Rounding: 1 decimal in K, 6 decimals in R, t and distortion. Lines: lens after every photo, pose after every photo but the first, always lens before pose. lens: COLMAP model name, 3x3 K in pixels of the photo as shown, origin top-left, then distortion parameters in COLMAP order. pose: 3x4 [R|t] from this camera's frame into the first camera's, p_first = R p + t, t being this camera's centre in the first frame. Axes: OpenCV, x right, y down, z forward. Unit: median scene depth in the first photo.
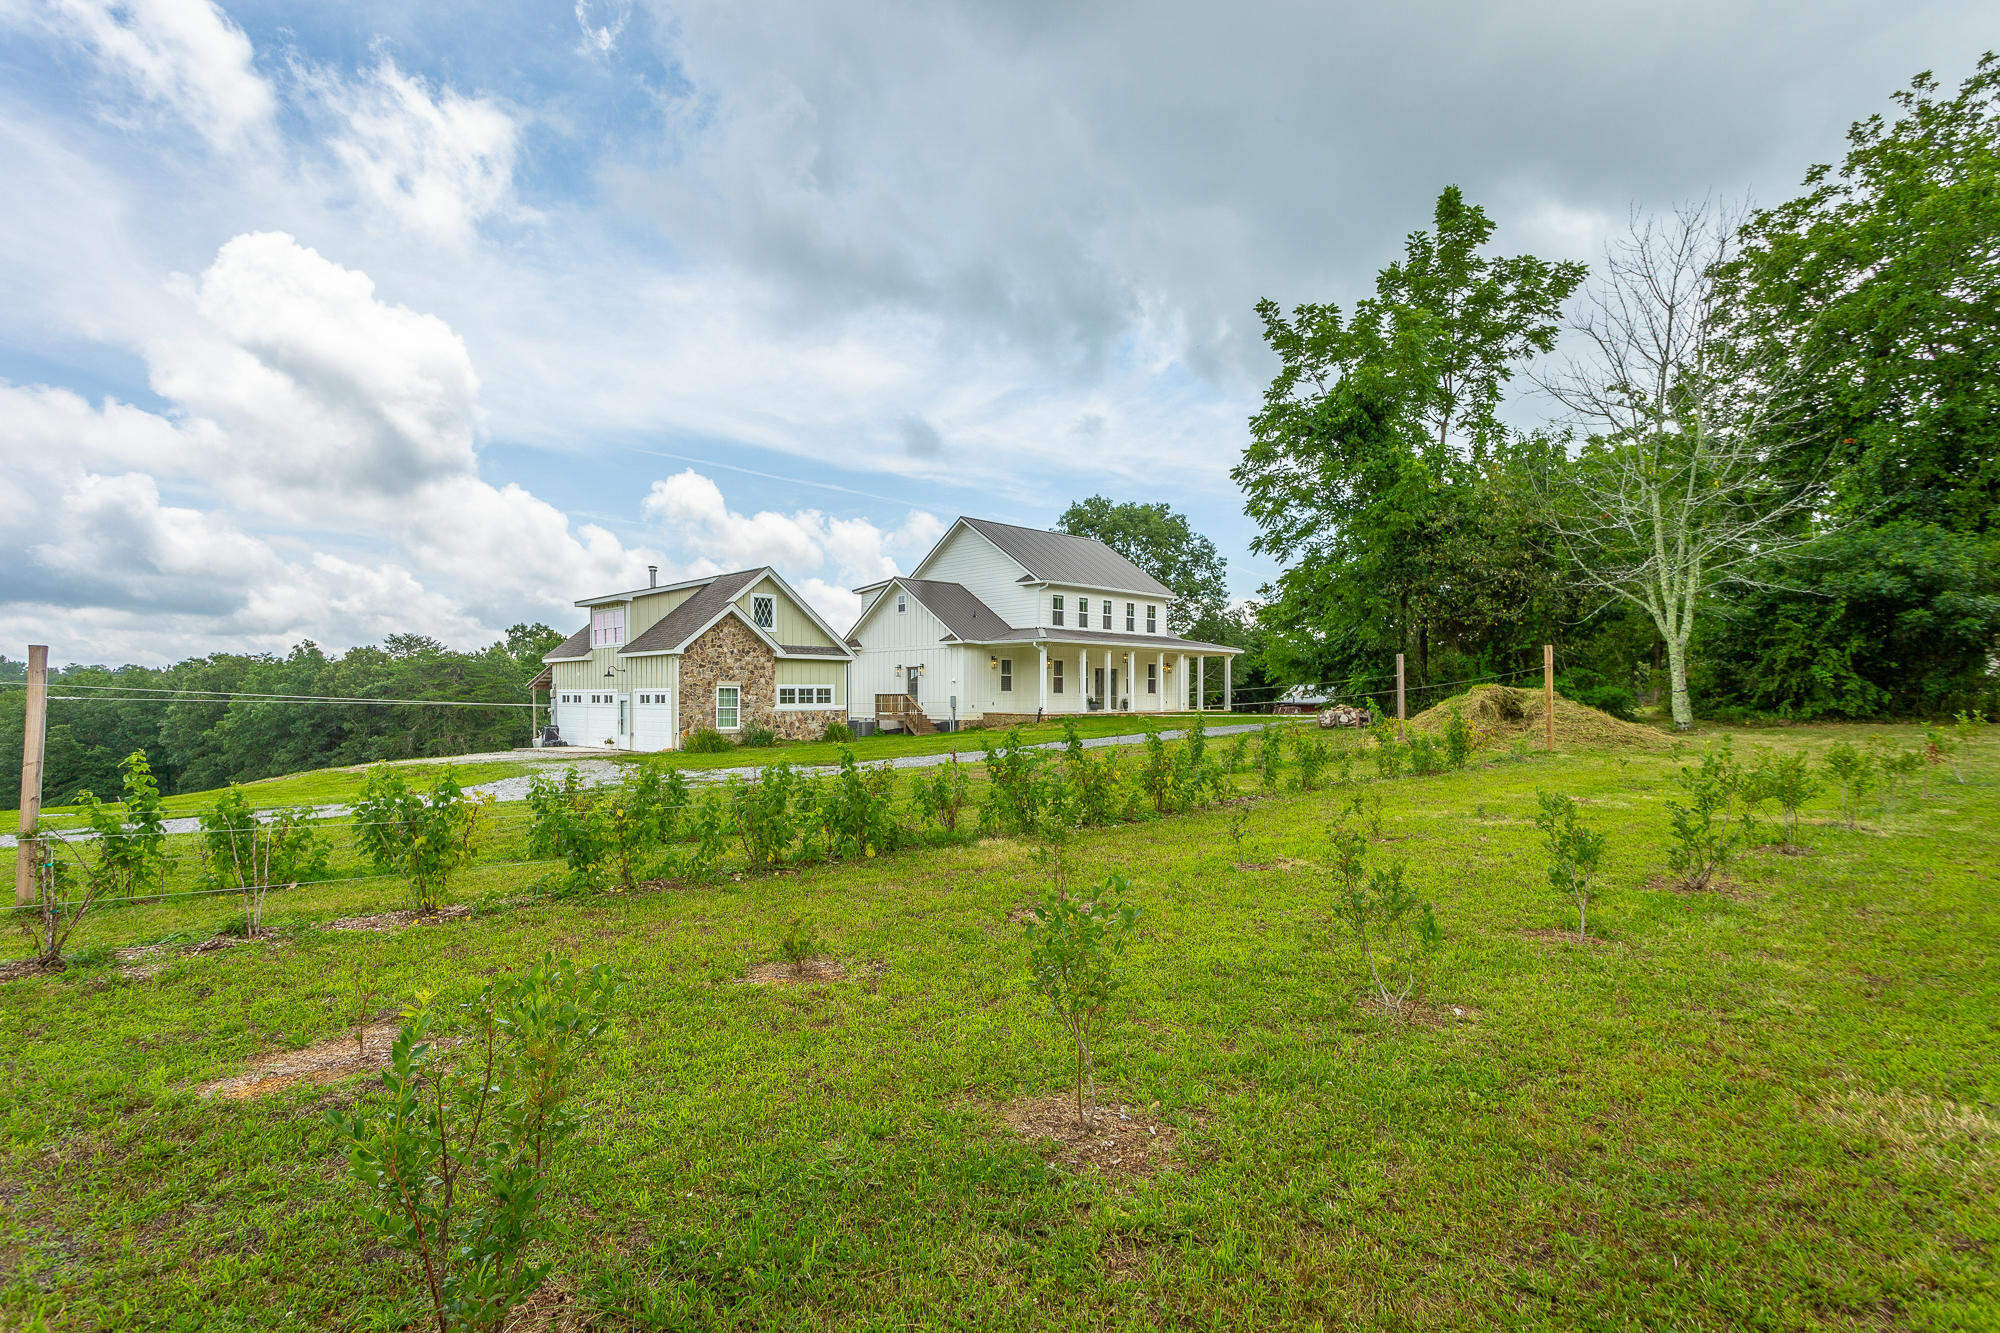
lens RADIAL K [[1015.2, 0, 1002.4], [0, 1015.2, 689.2], [0, 0, 1]] dist [0.028674, 0.000031]
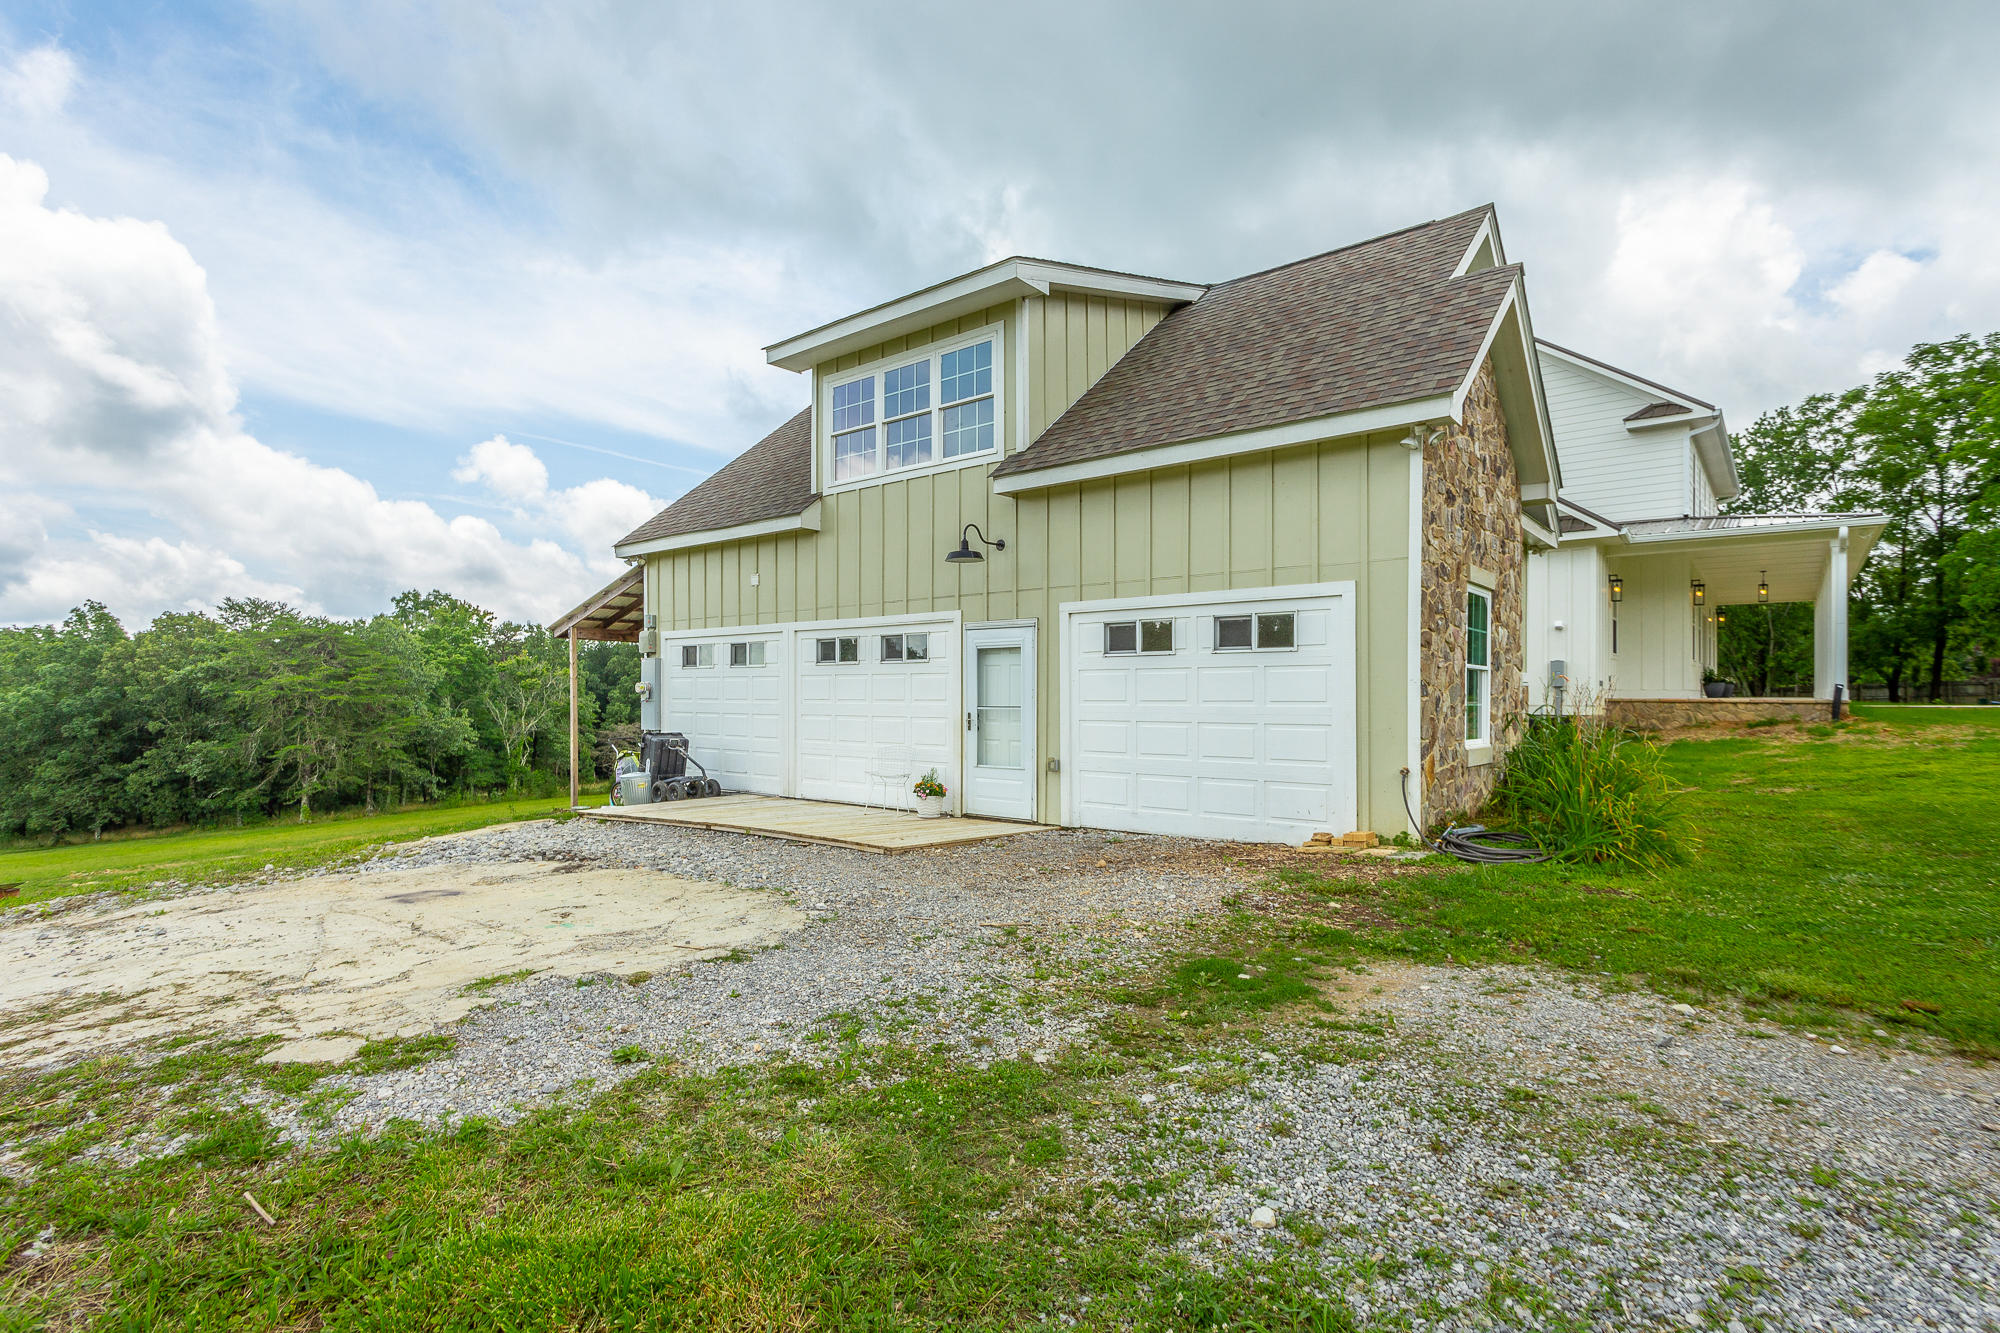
lens RADIAL K [[973.1, 0, 1004.7], [0, 973.1, 682.5], [0, 0, 1]] dist [0.001237, 0.000578]
pose [[0.992014, 0.002842, 0.126099, -0.318316], [-0.002220, 0.999985, -0.005074, 0.017638], [-0.126111, 0.004754, 0.992005, 0.572610]]
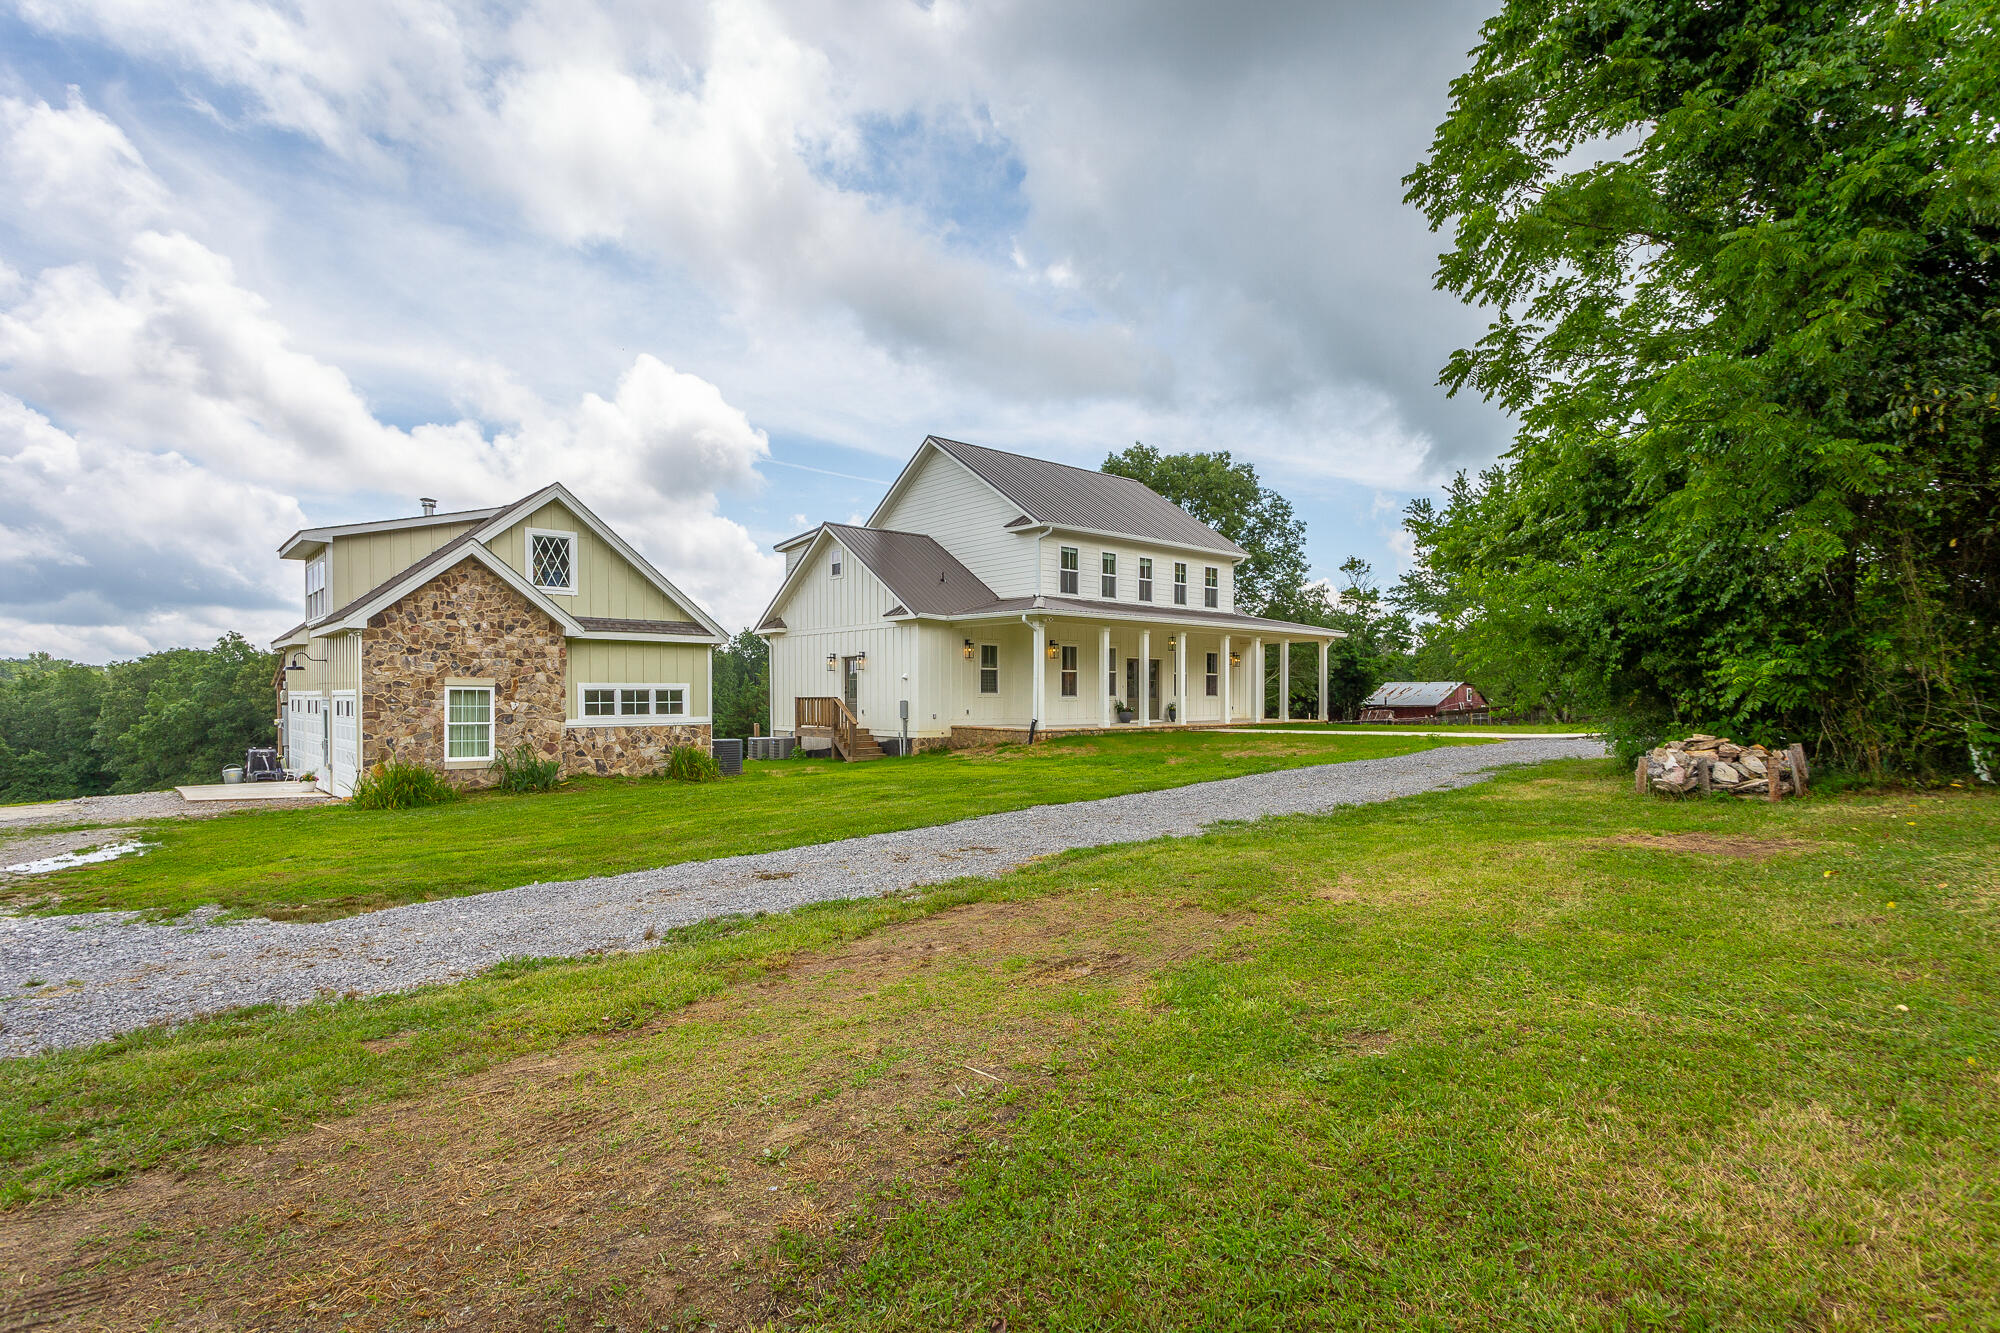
lens RADIAL K [[1027.5, 0, 1002.4], [0, 1027.5, 696.1], [0, 0, 1]] dist [0.001283, 0.000602]
pose [[0.998733, 0.000557, -0.050317, 0.044899], [-0.000112, 0.999961, 0.008833, -0.001974], [0.050320, -0.008816, 0.998694, 0.328058]]
